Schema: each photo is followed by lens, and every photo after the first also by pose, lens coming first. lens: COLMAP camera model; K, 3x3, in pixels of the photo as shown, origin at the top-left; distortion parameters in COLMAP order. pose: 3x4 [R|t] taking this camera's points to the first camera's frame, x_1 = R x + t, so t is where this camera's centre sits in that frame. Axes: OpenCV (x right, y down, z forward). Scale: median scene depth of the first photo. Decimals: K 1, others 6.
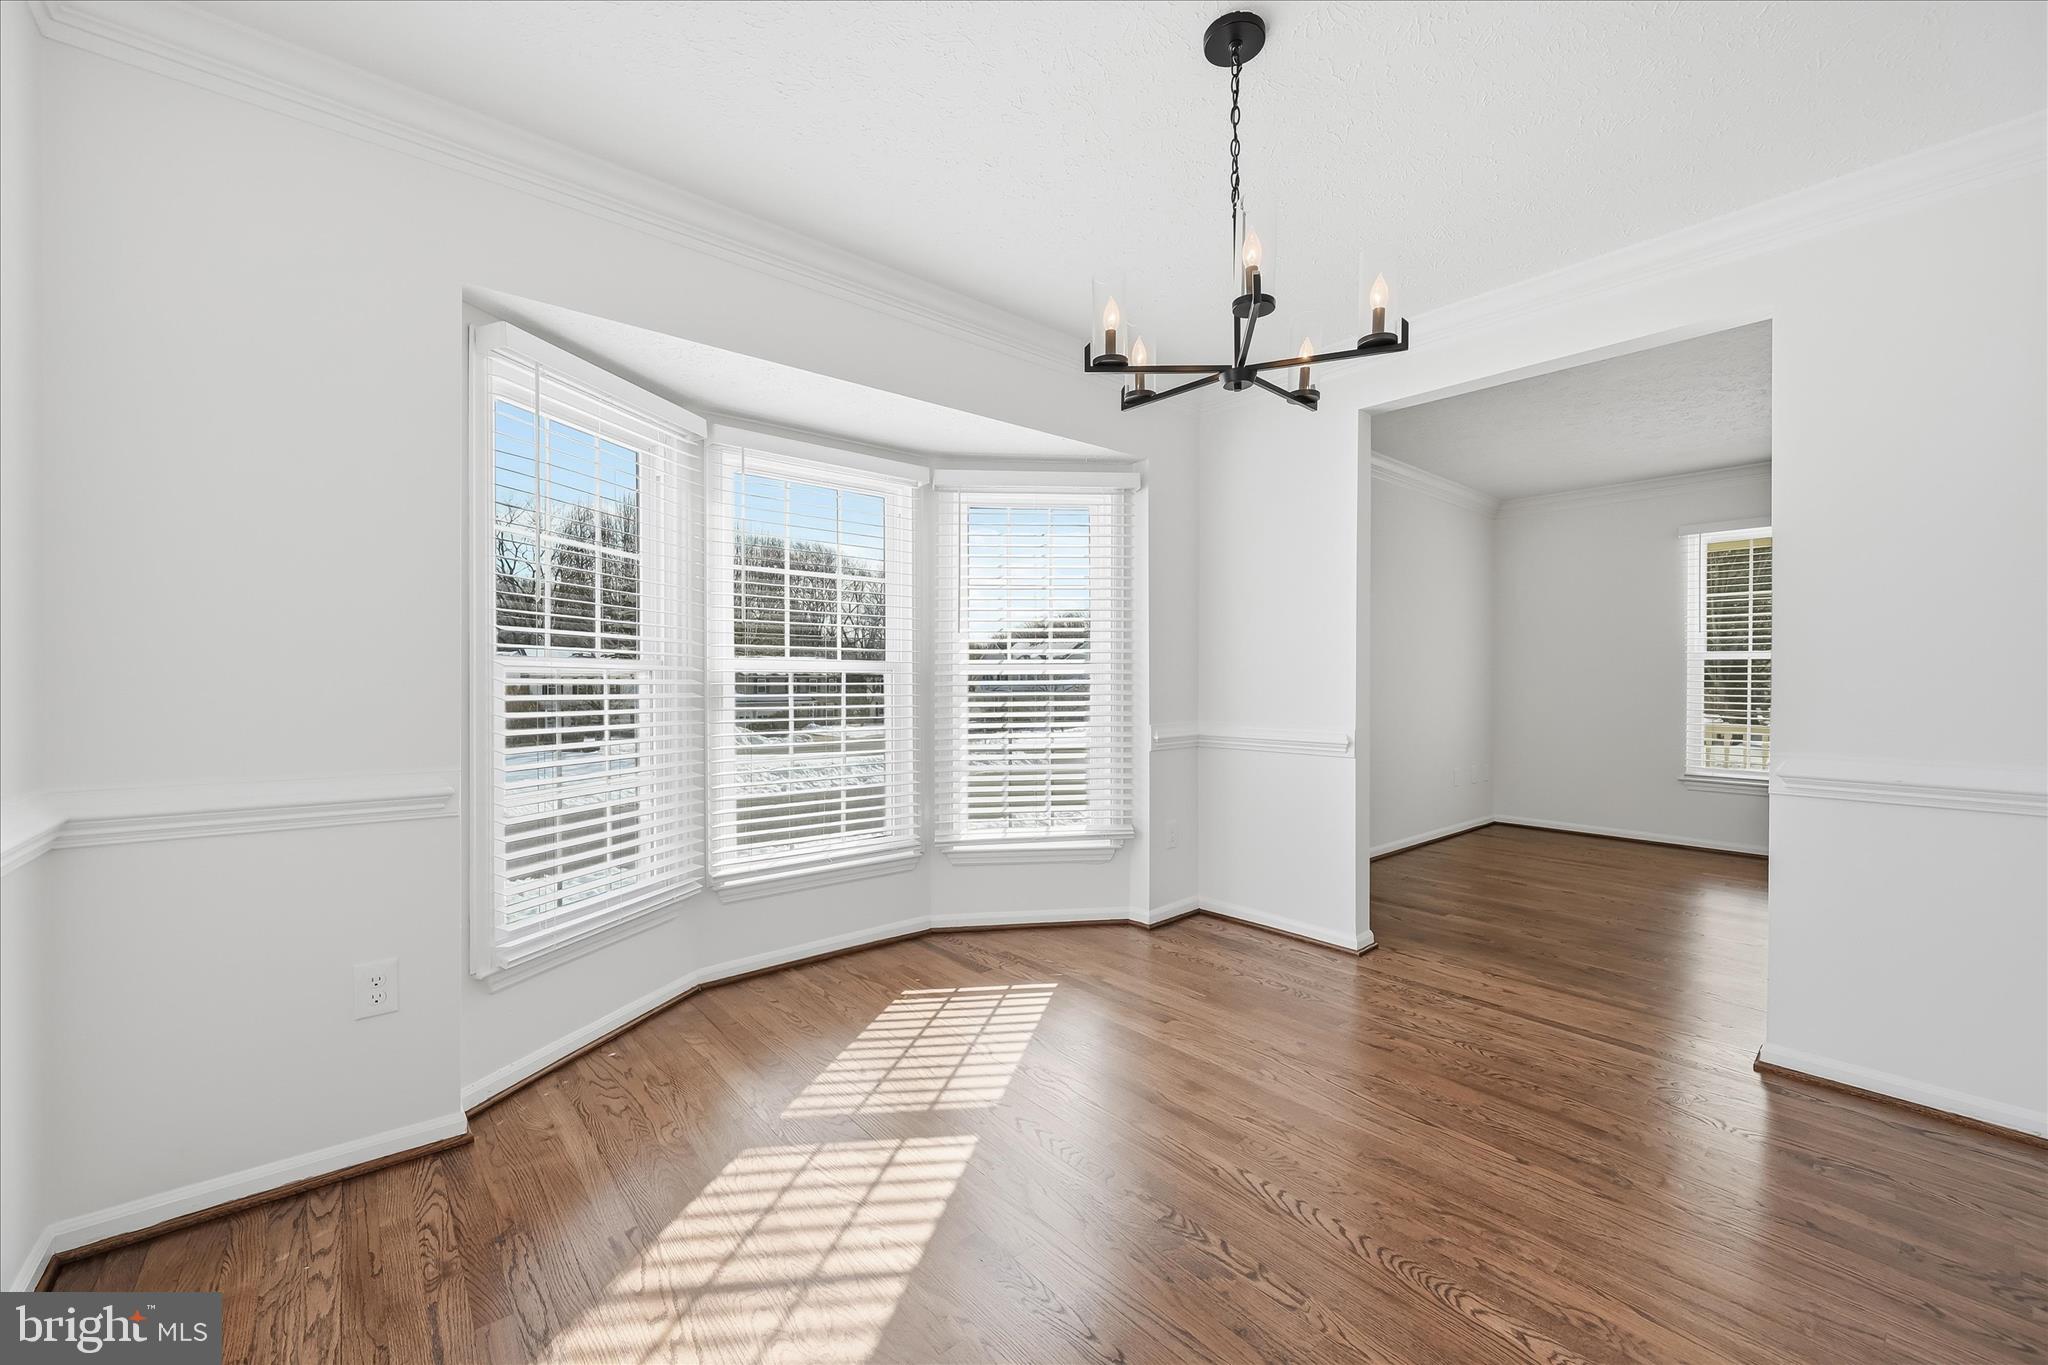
lens RADIAL K [[854.0, 0, 1004.8], [0, 854.0, 685.3], [0, 0, 1]] dist [0.000555, 0.000174]
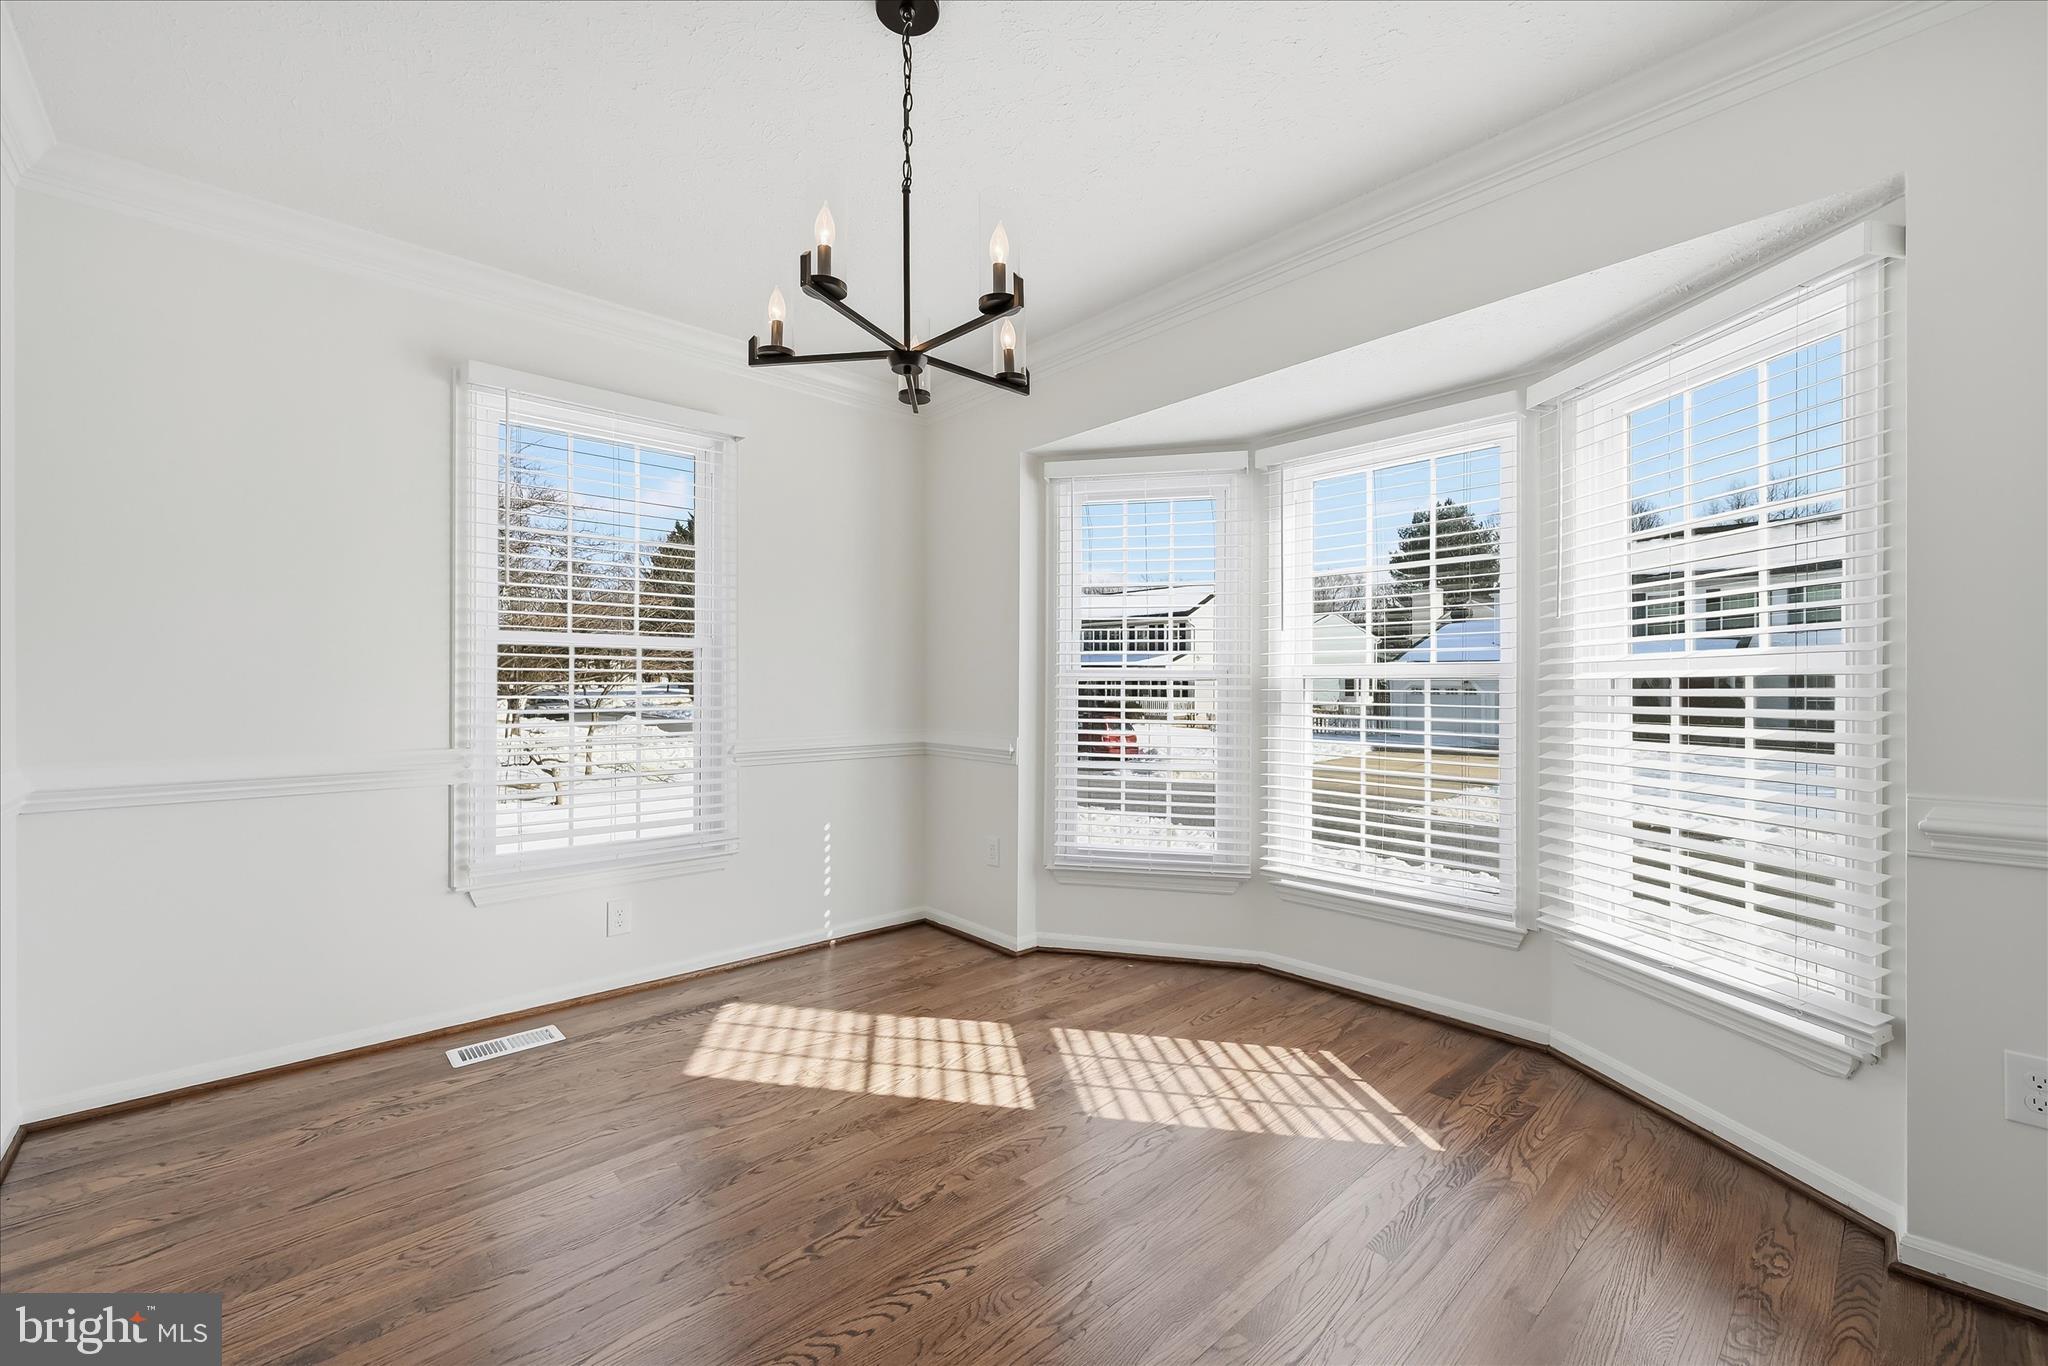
lens RADIAL K [[854.0, 0, 1004.8], [0, 854.0, 685.8], [0, 0, 1]] dist [0.000555, 0.000174]
pose [[-0.013889, -0.002013, -0.999902, 0.961952], [-0.008344, 0.999963, -0.001898, -0.001600], [0.999869, 0.008317, -0.013906, 0.897583]]
